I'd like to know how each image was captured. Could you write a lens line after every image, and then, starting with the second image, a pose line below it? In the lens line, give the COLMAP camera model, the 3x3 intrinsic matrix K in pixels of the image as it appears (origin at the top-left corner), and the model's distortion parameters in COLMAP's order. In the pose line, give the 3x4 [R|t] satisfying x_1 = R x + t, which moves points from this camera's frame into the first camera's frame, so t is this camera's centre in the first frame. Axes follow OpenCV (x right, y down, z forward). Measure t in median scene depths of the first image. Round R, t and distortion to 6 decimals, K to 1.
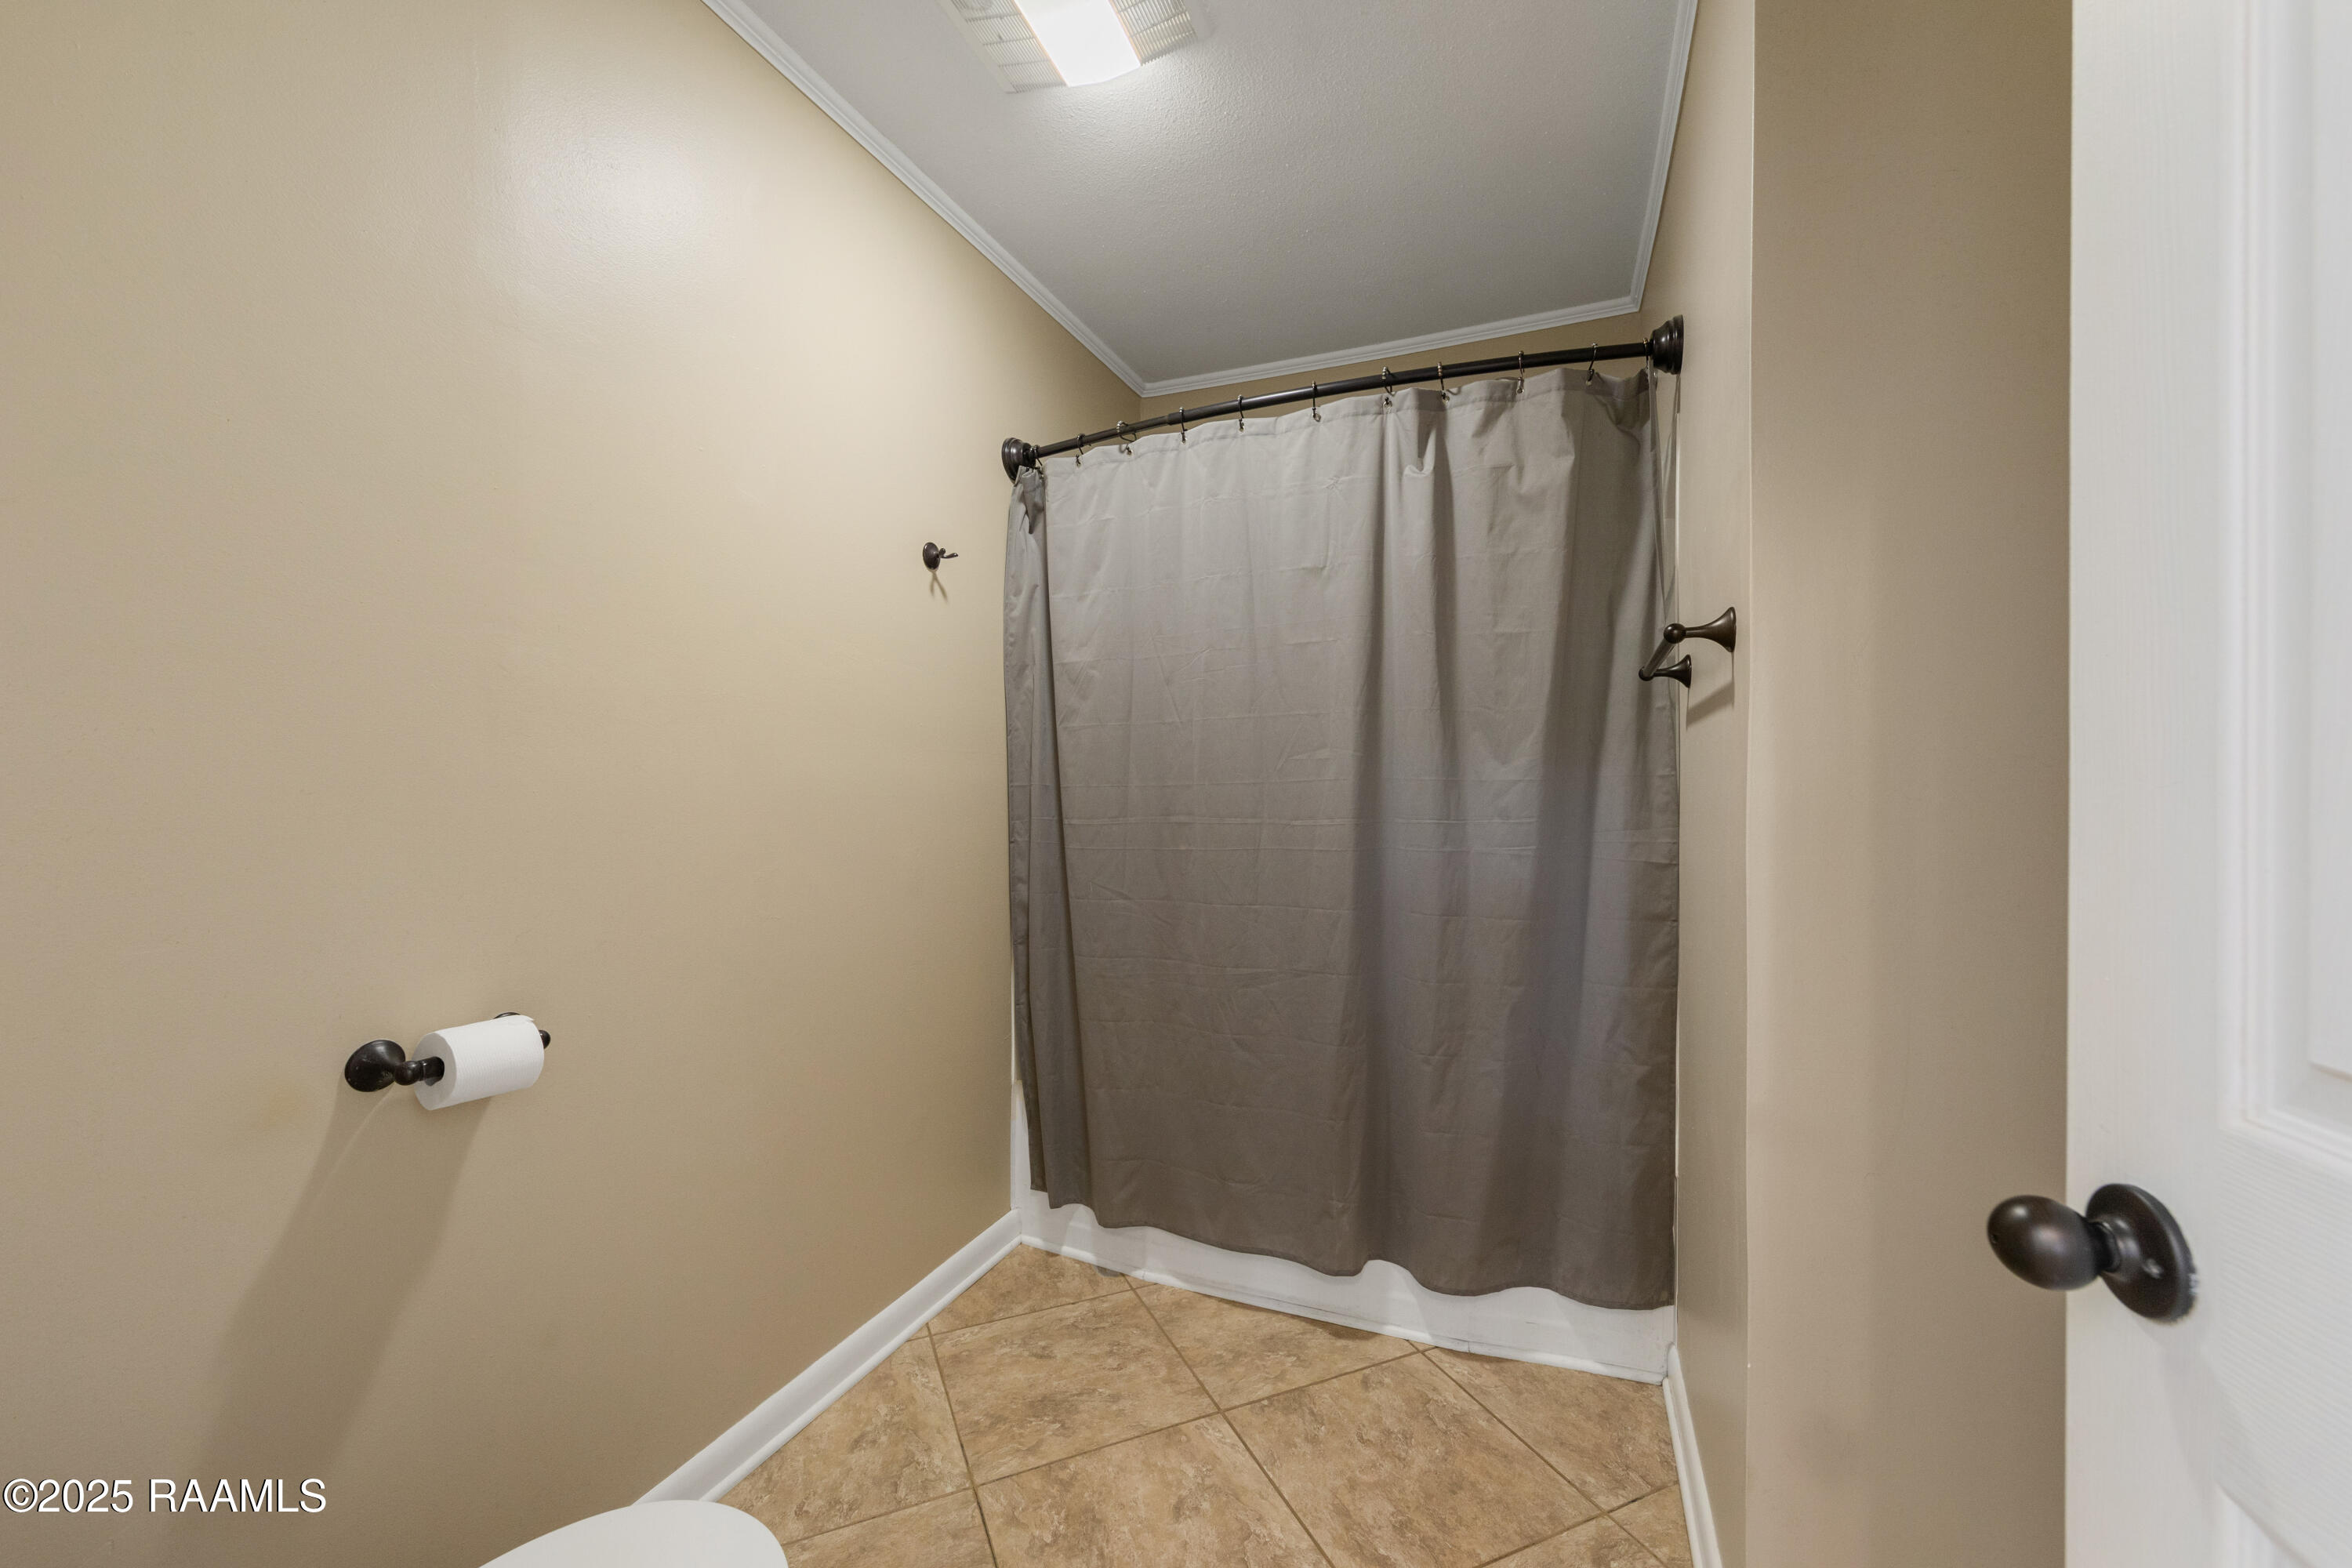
lens RADIAL K [[916.4, 0, 1161.8], [0, 916.4, 789.2], [0, 0, 1]] dist [0.004792, -0.000100]
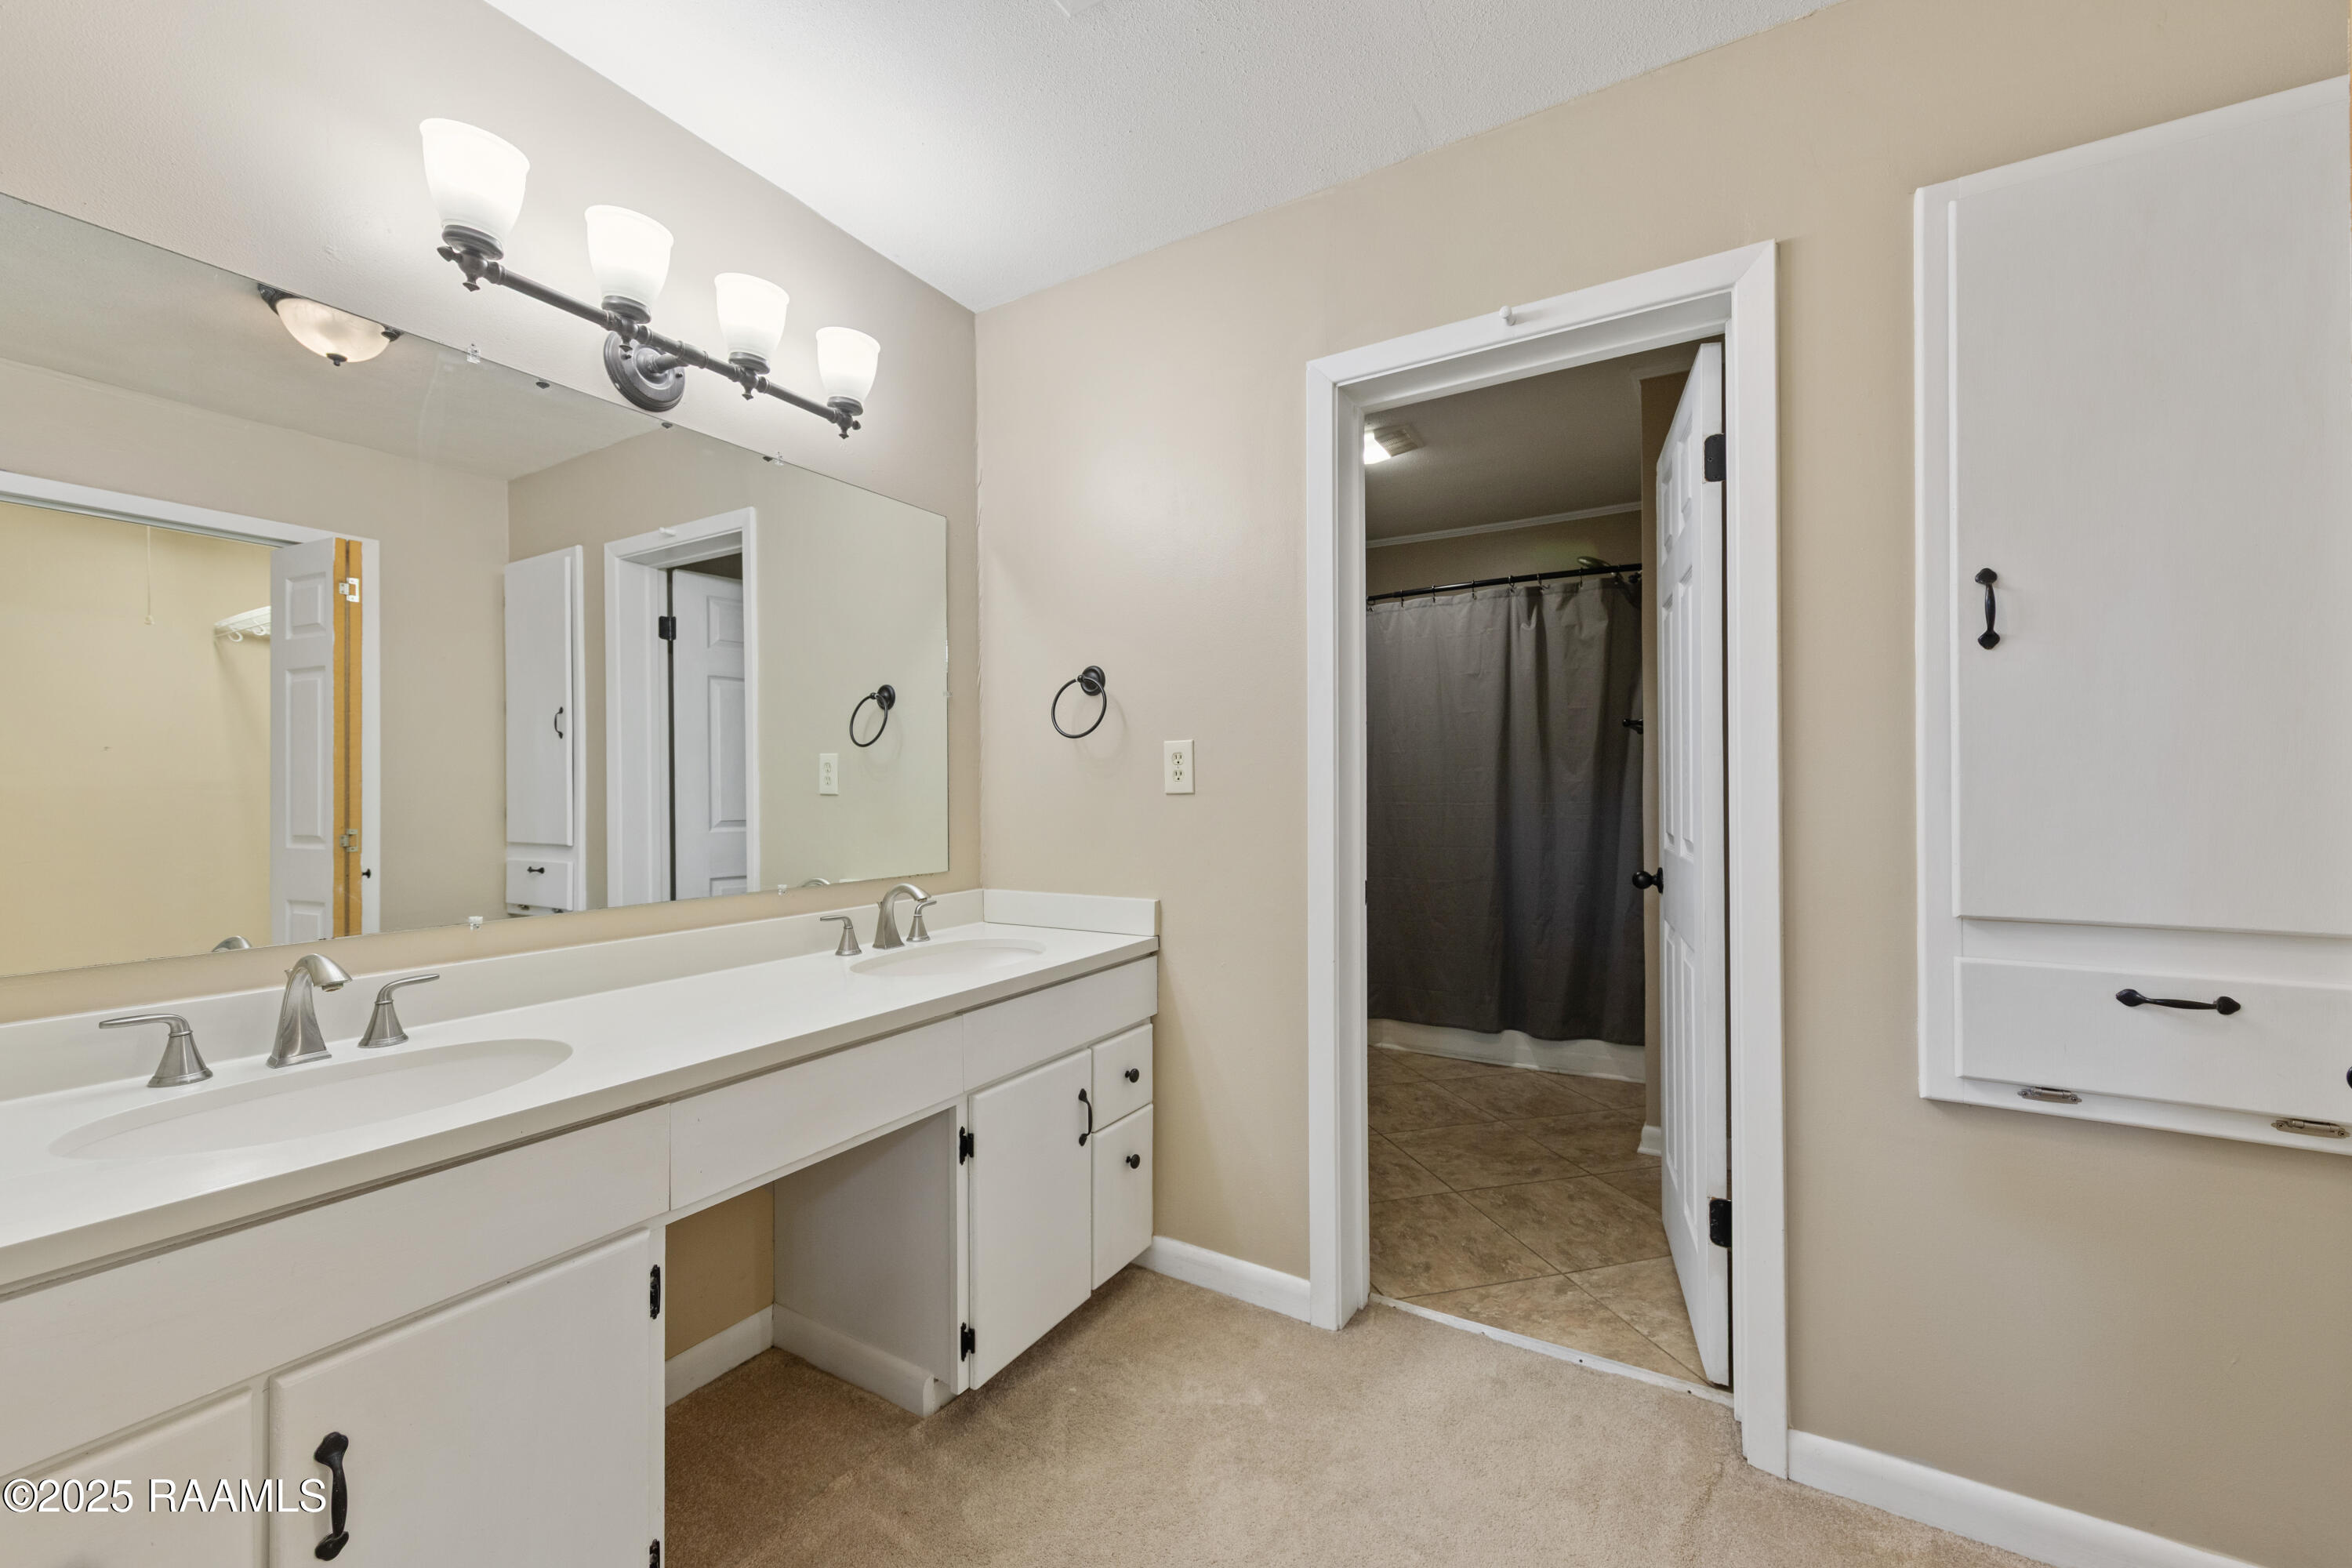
lens RADIAL K [[916.4, 0, 1168.7], [0, 916.4, 770.3], [0, 0, 1]] dist [0.004792, -0.000100]
pose [[0.989796, -0.002291, -0.142470, -0.209365], [-0.000543, 0.999803, -0.019851, 0.005318], [0.142487, 0.019726, 0.989600, -1.076265]]
